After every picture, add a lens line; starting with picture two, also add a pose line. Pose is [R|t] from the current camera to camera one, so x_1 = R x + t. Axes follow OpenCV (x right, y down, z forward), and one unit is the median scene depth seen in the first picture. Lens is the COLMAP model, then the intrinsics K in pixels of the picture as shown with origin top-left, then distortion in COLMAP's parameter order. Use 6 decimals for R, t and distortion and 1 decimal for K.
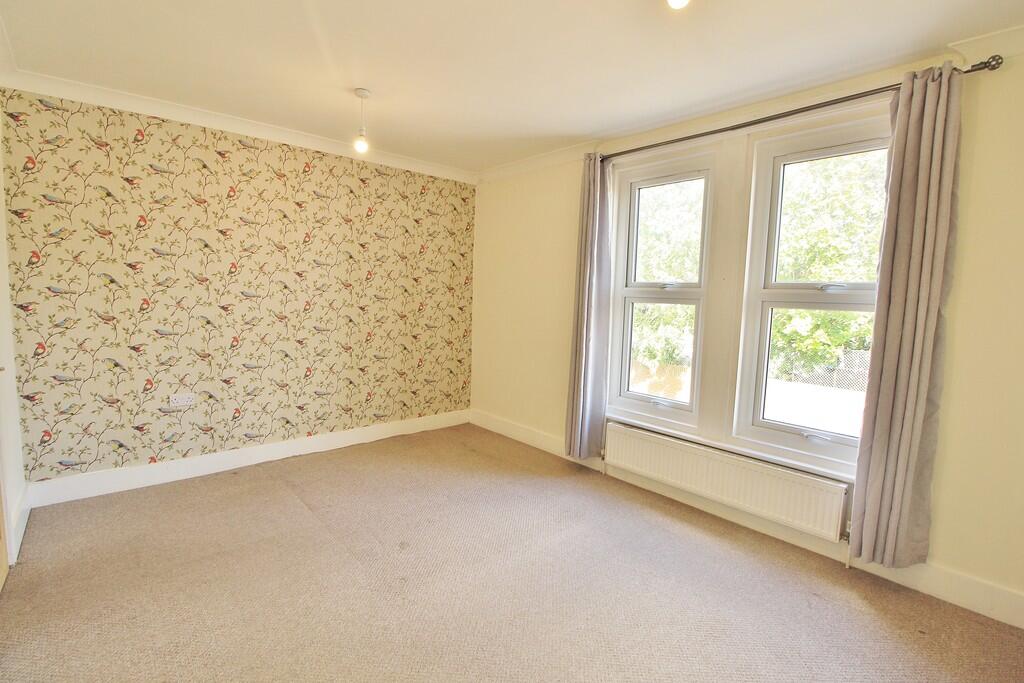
lens RADIAL K [[477.4, 0, 505.9], [0, 477.4, 340.9], [0, 0, 1]] dist [-0.011266, -0.000333]
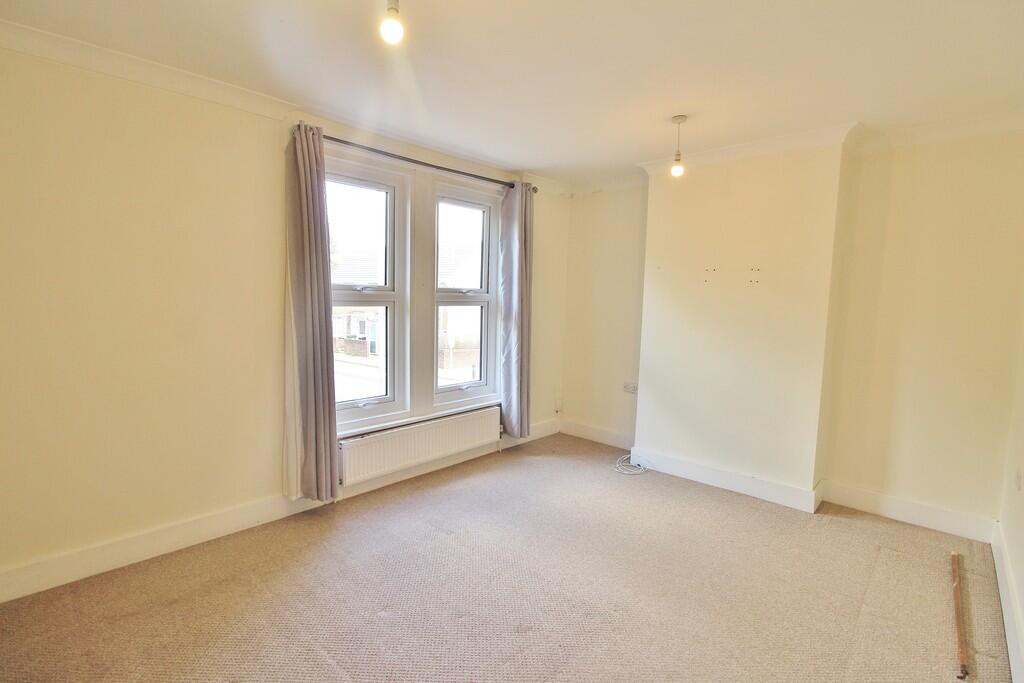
lens RADIAL K [[477.4, 0, 505.9], [0, 477.4, 340.9], [0, 0, 1]] dist [-0.011266, -0.000333]
pose [[-0.082456, -0.124628, 0.988771, -0.754275], [0.083142, 0.987831, 0.131443, -0.121688], [-0.993121, 0.093047, -0.071090, 0.833771]]
